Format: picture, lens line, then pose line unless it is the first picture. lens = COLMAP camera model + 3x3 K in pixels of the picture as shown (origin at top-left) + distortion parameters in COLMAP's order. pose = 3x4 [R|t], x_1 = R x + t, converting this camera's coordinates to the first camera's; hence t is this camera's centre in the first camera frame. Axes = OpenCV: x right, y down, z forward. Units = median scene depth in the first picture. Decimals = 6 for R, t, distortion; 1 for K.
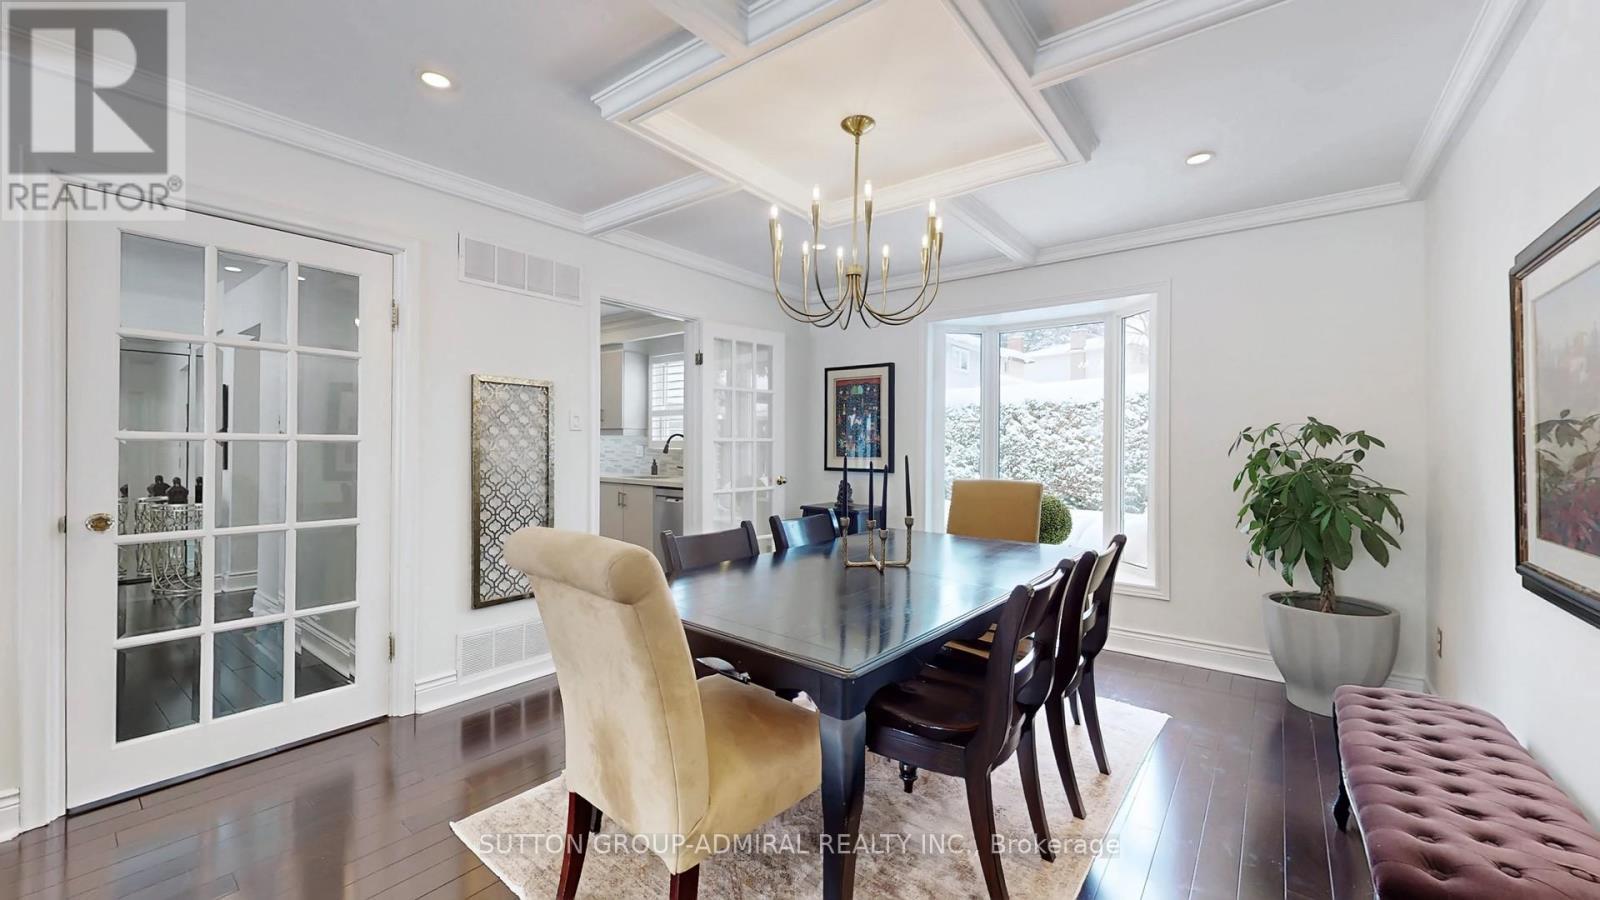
lens RADIAL K [[608.3, 0, 801.9], [0, 608.3, 441.8], [0, 0, 1]] dist [0.001998, -0.000374]
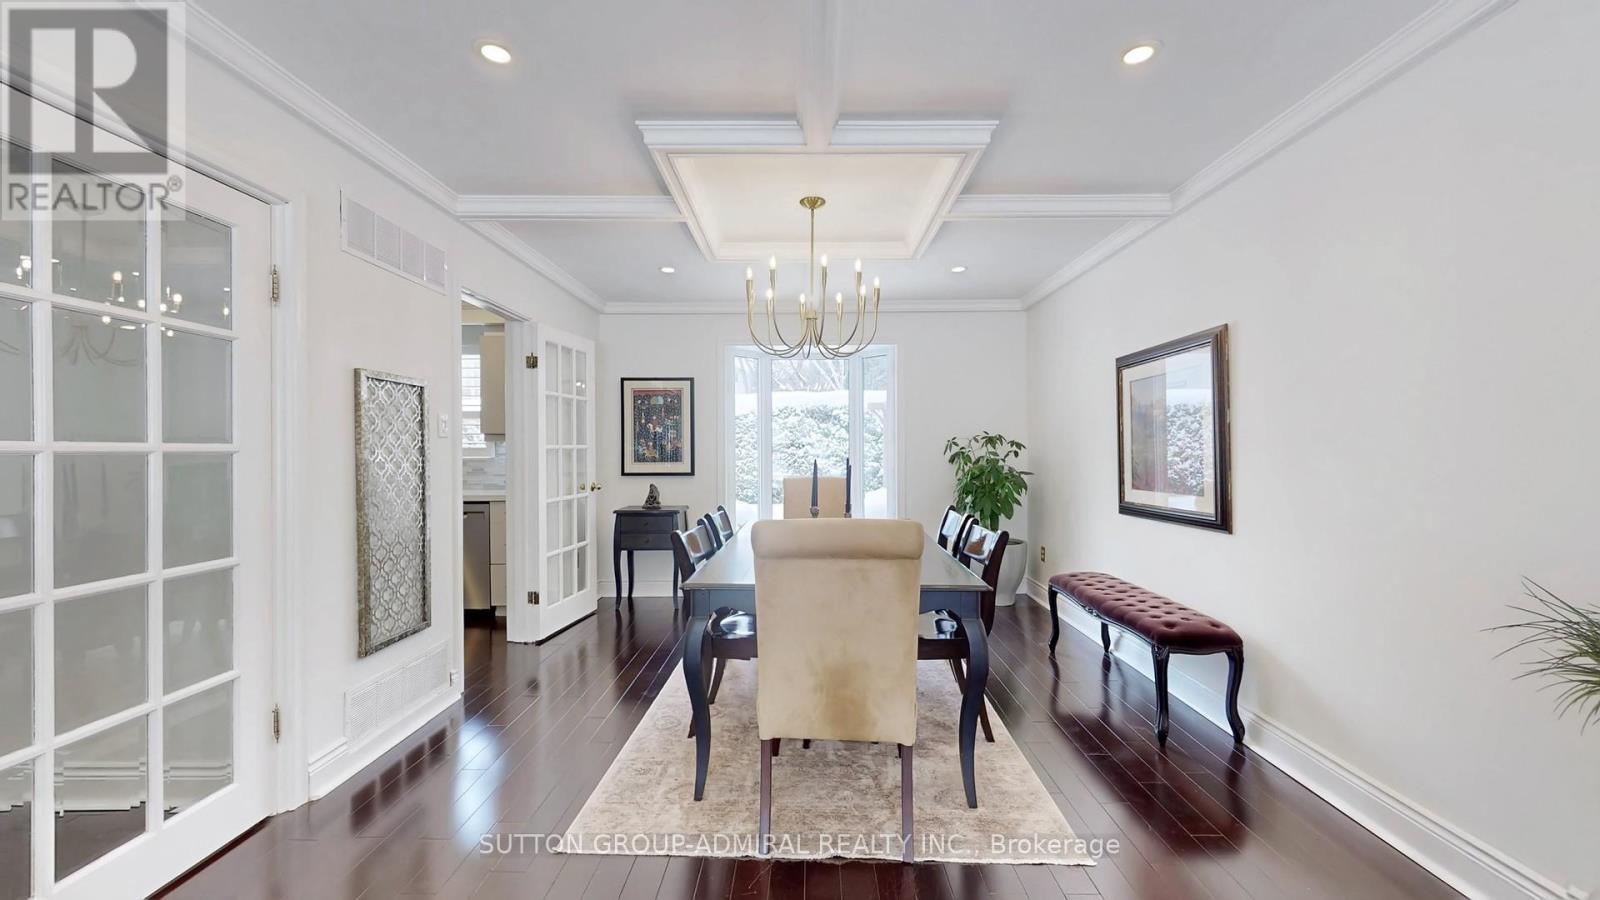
lens RADIAL K [[608.3, 0, 803.5], [0, 608.3, 445.8], [0, 0, 1]] dist [0.001998, -0.000374]
pose [[0.786552, -0.004419, 0.617508, -0.578664], [0.006747, 0.999976, -0.001437, -0.002132], [-0.617487, 0.005297, 0.786563, -0.004512]]
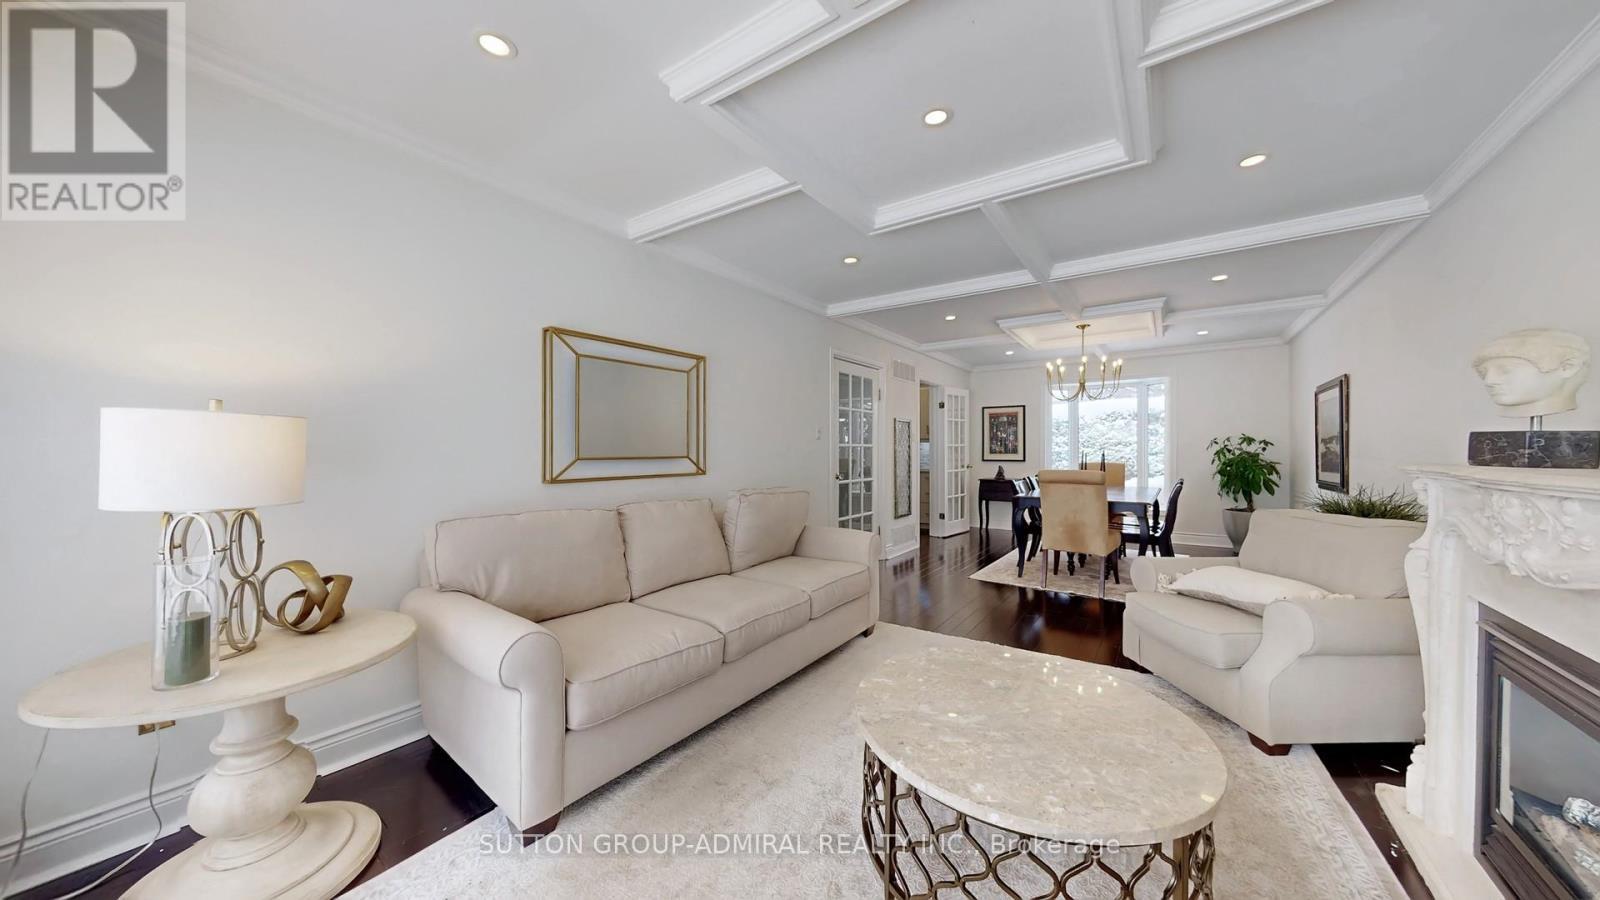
lens RADIAL K [[529.1, 0, 790.6], [0, 529.1, 453.7], [0, 0, 1]] dist [0.002174, 0.000067]
pose [[0.998761, -0.008532, 0.049031, -1.029744], [0.007976, 0.999902, 0.011521, -0.000589], [-0.049124, -0.011116, 0.998731, -0.981328]]
